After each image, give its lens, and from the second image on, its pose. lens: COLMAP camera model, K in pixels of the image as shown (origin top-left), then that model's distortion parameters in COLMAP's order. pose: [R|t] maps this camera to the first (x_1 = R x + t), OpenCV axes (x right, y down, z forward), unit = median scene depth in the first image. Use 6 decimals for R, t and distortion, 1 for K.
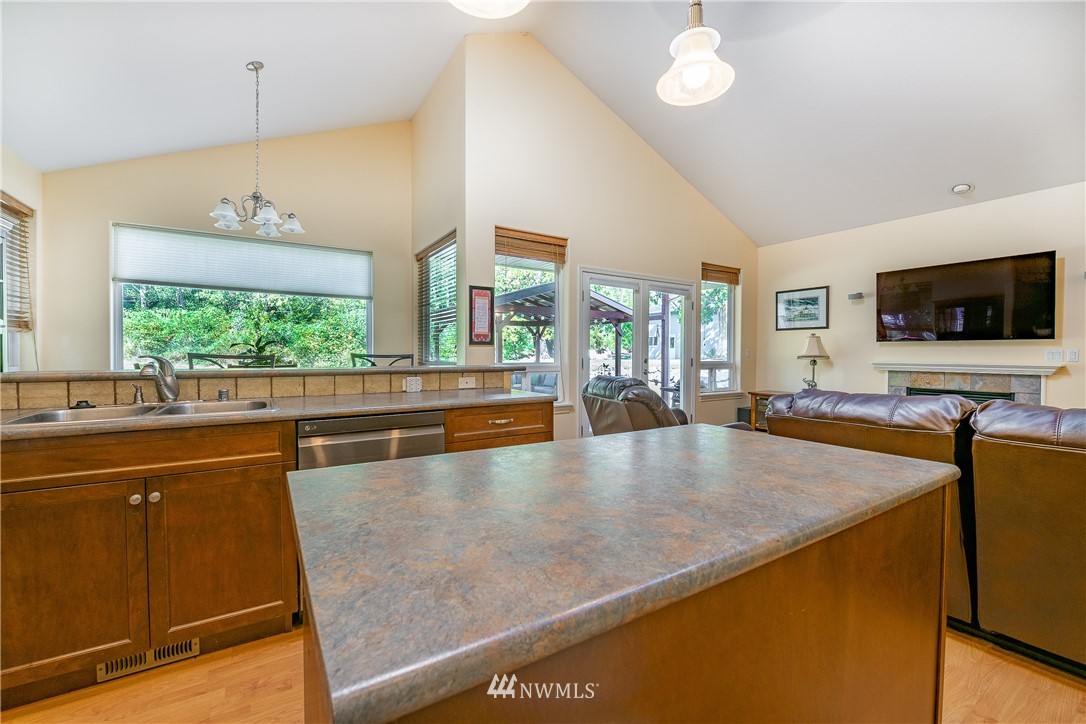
lens RADIAL K [[449.4, 0, 549.1], [0, 449.4, 359.0], [0, 0, 1]] dist [-0.017910, 0.001707]
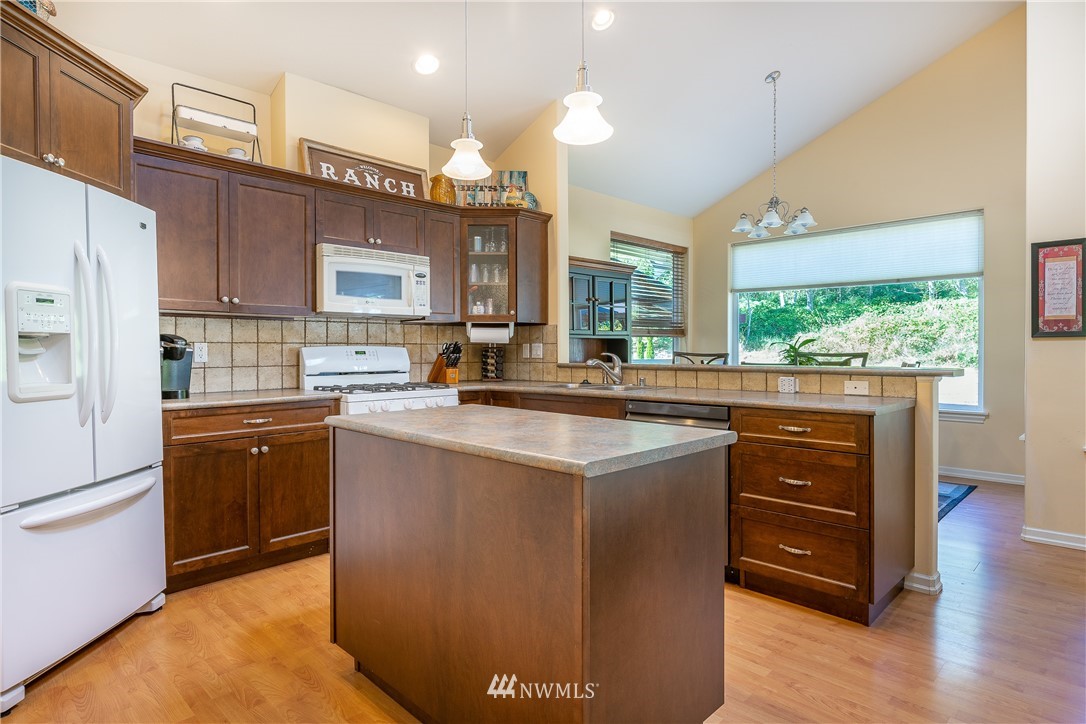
lens RADIAL K [[584.1, 0, 537.9], [0, 584.1, 357.8], [0, 0, 1]] dist [-0.002742, -0.001422]
pose [[0.210224, 0.006506, -0.977632, 0.386466], [-0.010127, 0.999939, 0.004476, 0.000336], [0.977601, 0.008960, 0.210277, 0.120984]]
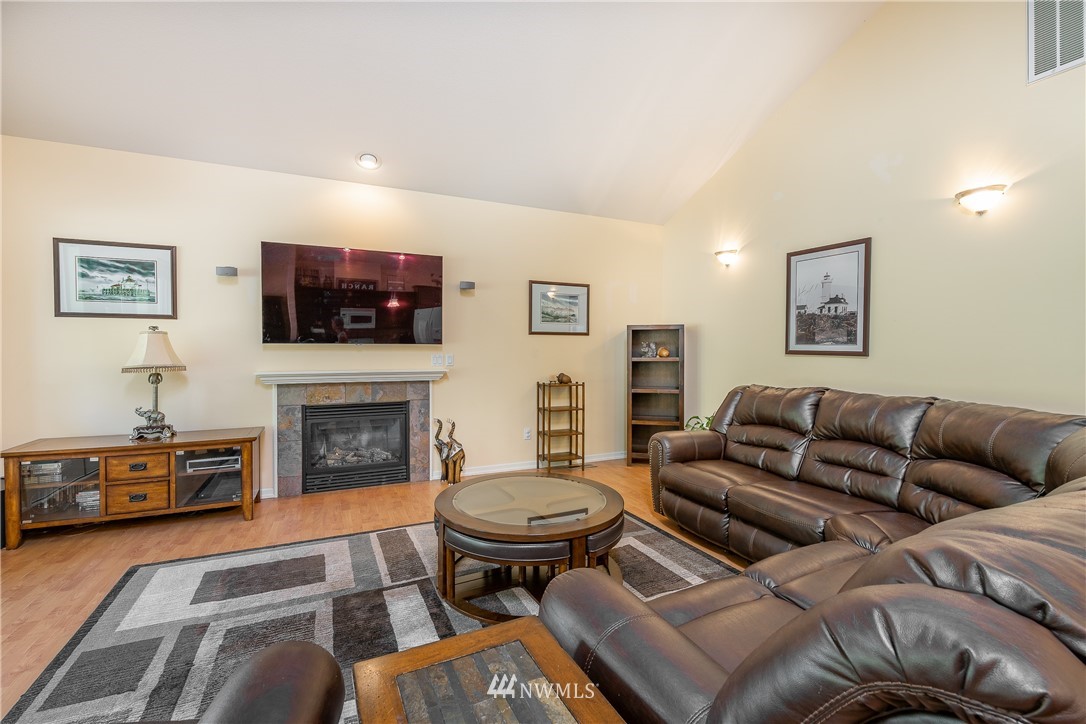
lens RADIAL K [[449.4, 0, 533.6], [0, 449.4, 364.0], [0, 0, 1]] dist [-0.017910, 0.001707]
pose [[0.150040, -0.032770, 0.988137, 0.123608], [0.011808, 0.999439, 0.031352, -0.023499], [-0.988609, 0.006964, 0.150342, 0.494690]]
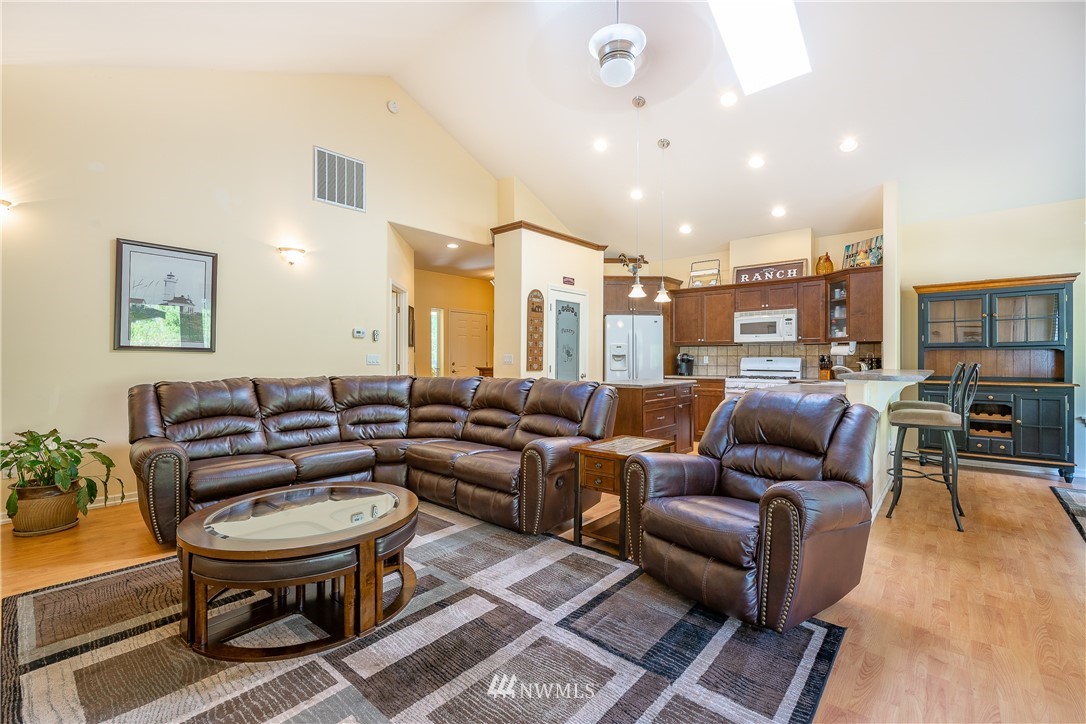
lens RADIAL K [[478.7, 0, 556.8], [0, 478.7, 357.3], [0, 0, 1]] dist [-0.006834, -0.001439]
pose [[-0.954162, -0.007560, -0.299194, 0.495941], [-0.011502, 0.999869, 0.011416, -0.016401], [0.299068, 0.014334, -0.954124, 1.052703]]
